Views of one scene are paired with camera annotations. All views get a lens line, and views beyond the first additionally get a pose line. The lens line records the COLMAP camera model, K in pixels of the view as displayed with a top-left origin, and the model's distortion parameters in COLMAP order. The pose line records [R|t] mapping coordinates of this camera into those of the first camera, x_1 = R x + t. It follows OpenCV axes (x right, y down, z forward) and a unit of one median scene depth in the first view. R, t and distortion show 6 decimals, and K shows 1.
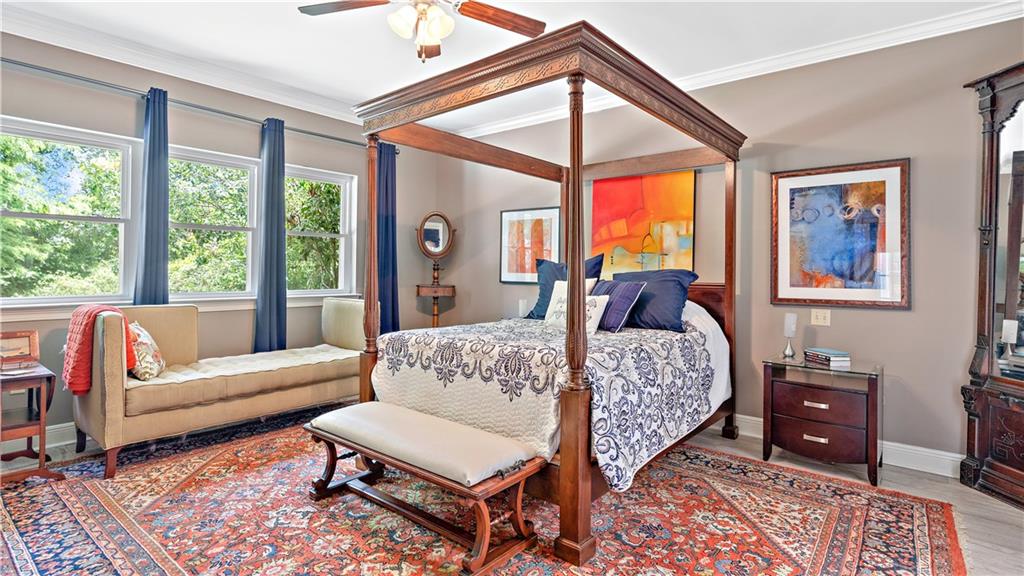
lens RADIAL K [[502.4, 0, 509.9], [0, 502.4, 278.8], [0, 0, 1]] dist [-0.000677, -0.000386]
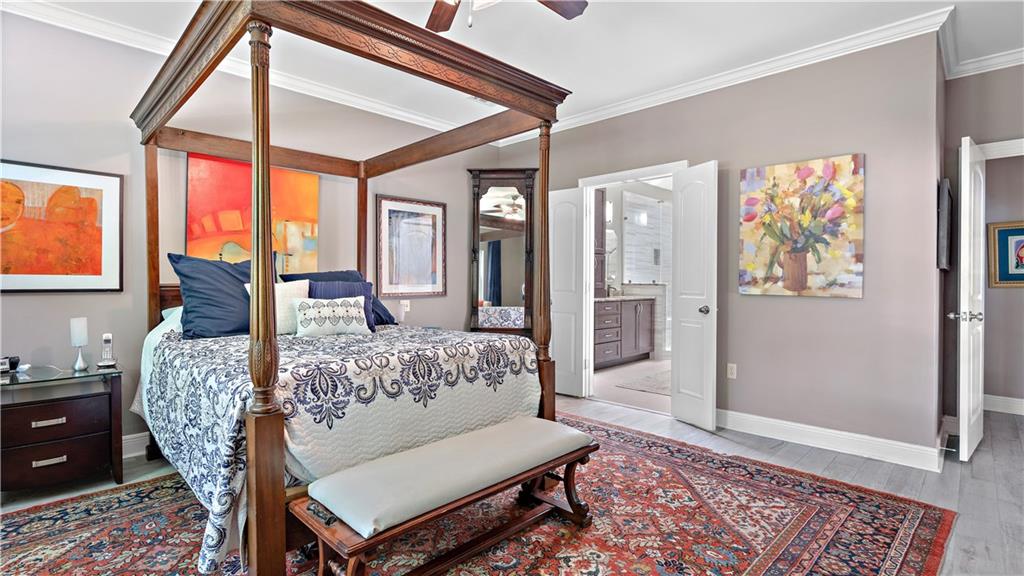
lens RADIAL K [[484.4, 0, 508.1], [0, 484.4, 282.5], [0, 0, 1]] dist [-0.003496, 0.002727]
pose [[0.098723, -0.019528, 0.994923, -0.825178], [0.013469, 0.999742, 0.018286, -0.008591], [-0.995024, 0.011595, 0.098960, 0.688066]]
